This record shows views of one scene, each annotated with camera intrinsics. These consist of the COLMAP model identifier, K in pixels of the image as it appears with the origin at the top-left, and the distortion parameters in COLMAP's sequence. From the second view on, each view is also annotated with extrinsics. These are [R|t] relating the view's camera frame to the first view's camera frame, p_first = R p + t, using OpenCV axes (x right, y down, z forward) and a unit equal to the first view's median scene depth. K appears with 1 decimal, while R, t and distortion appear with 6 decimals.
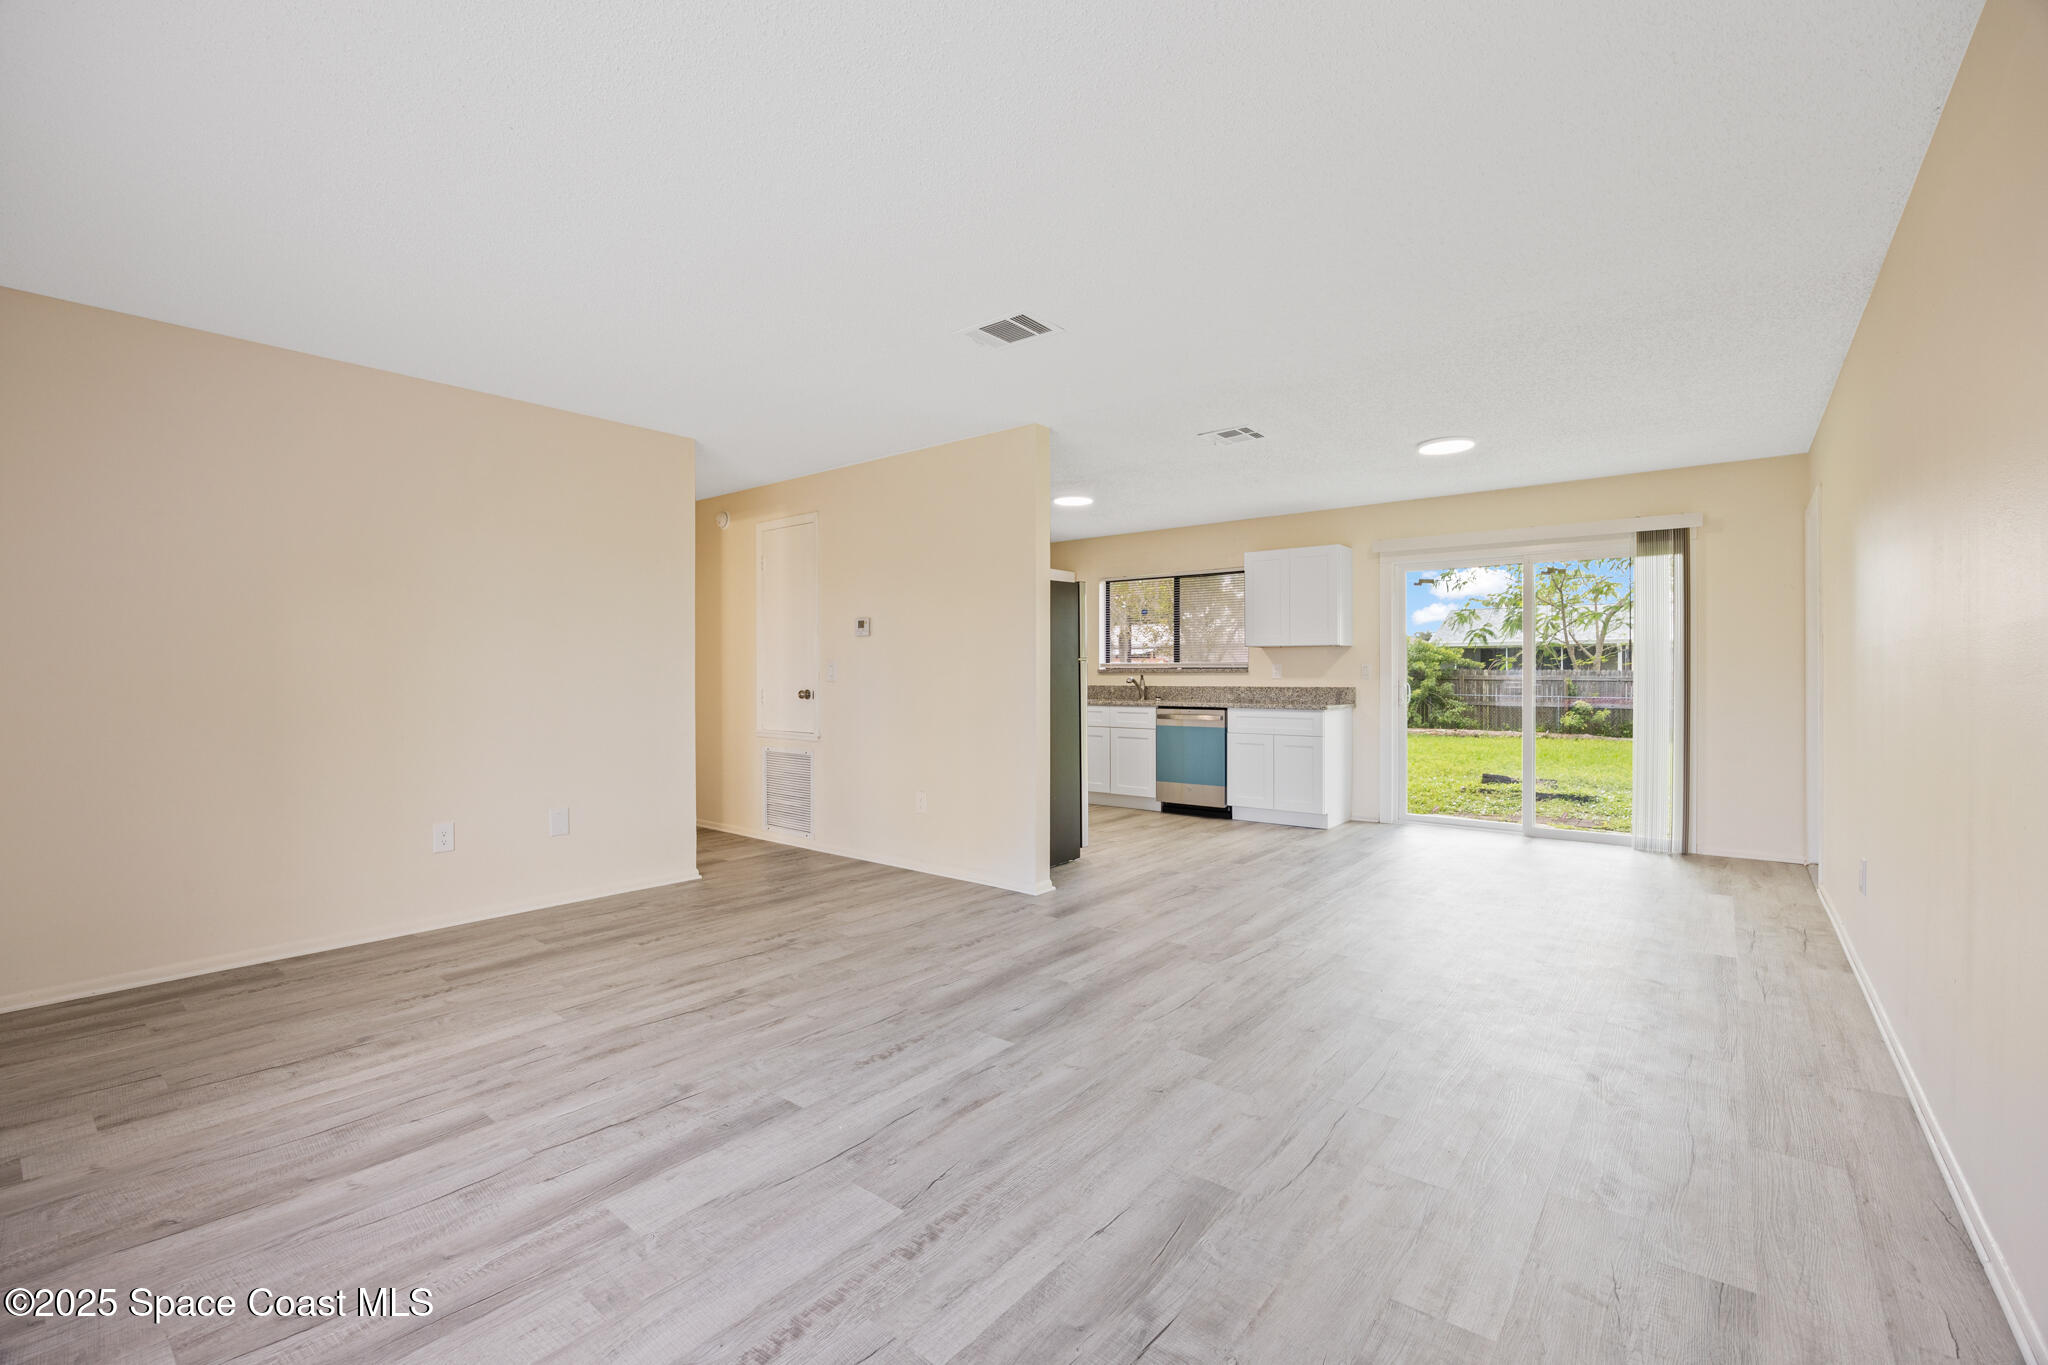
lens RADIAL K [[882.0, 0, 1014.8], [0, 882.0, 684.4], [0, 0, 1]] dist [-0.015115, -0.000176]
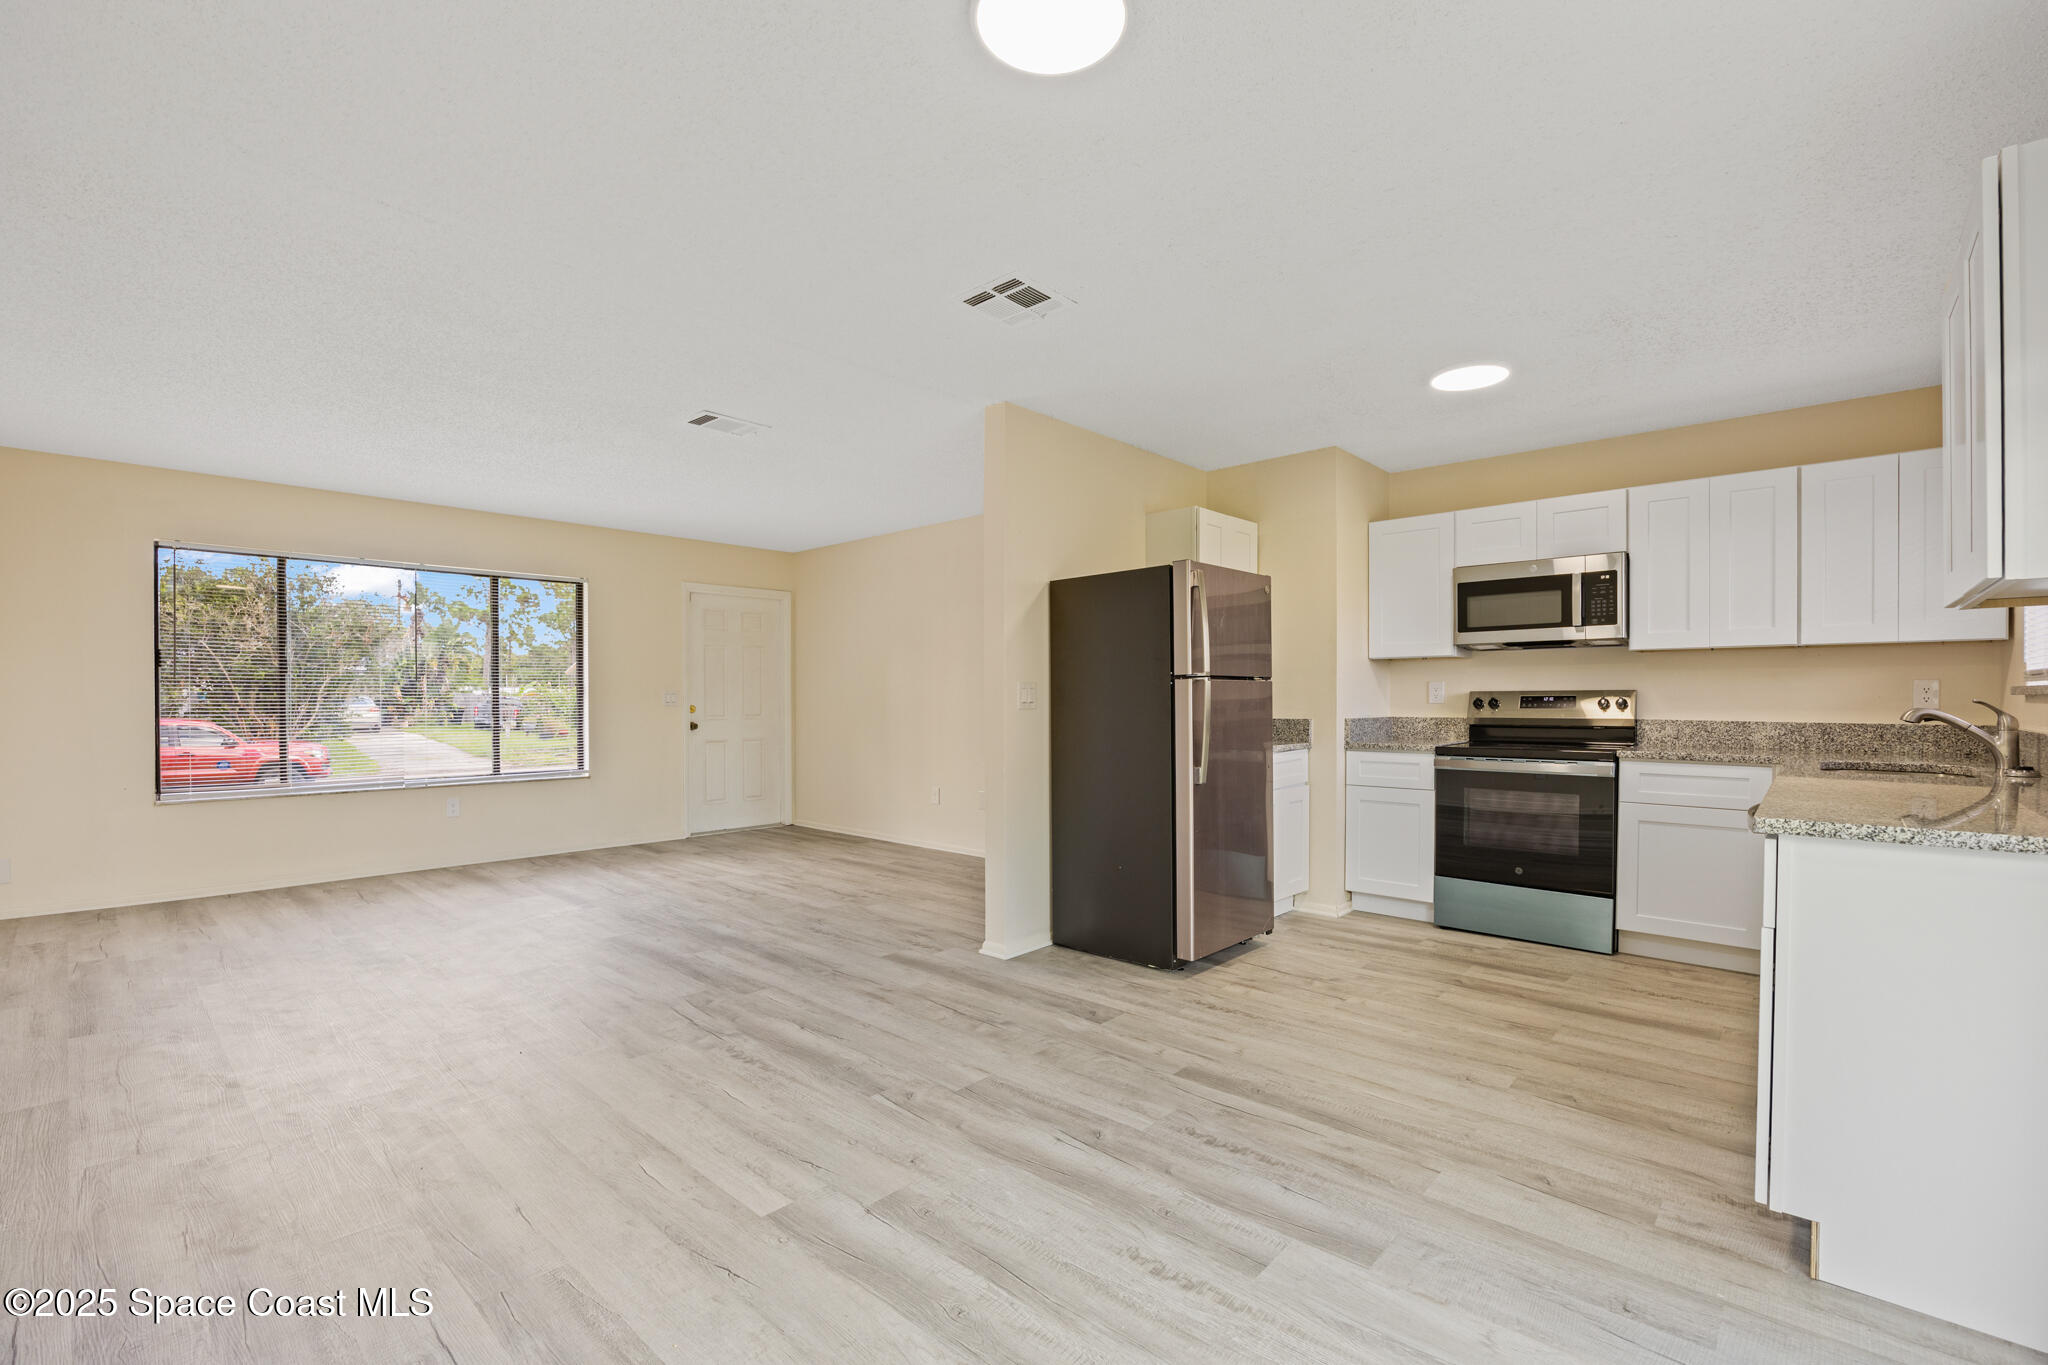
lens RADIAL K [[882.0, 0, 1014.8], [0, 882.0, 684.4], [0, 0, 1]] dist [-0.015115, -0.000176]
pose [[-0.065065, -0.015719, -0.997757, 1.440090], [-0.011413, 0.999822, -0.015008, -0.022276], [0.997816, 0.010411, -0.065232, 1.747472]]
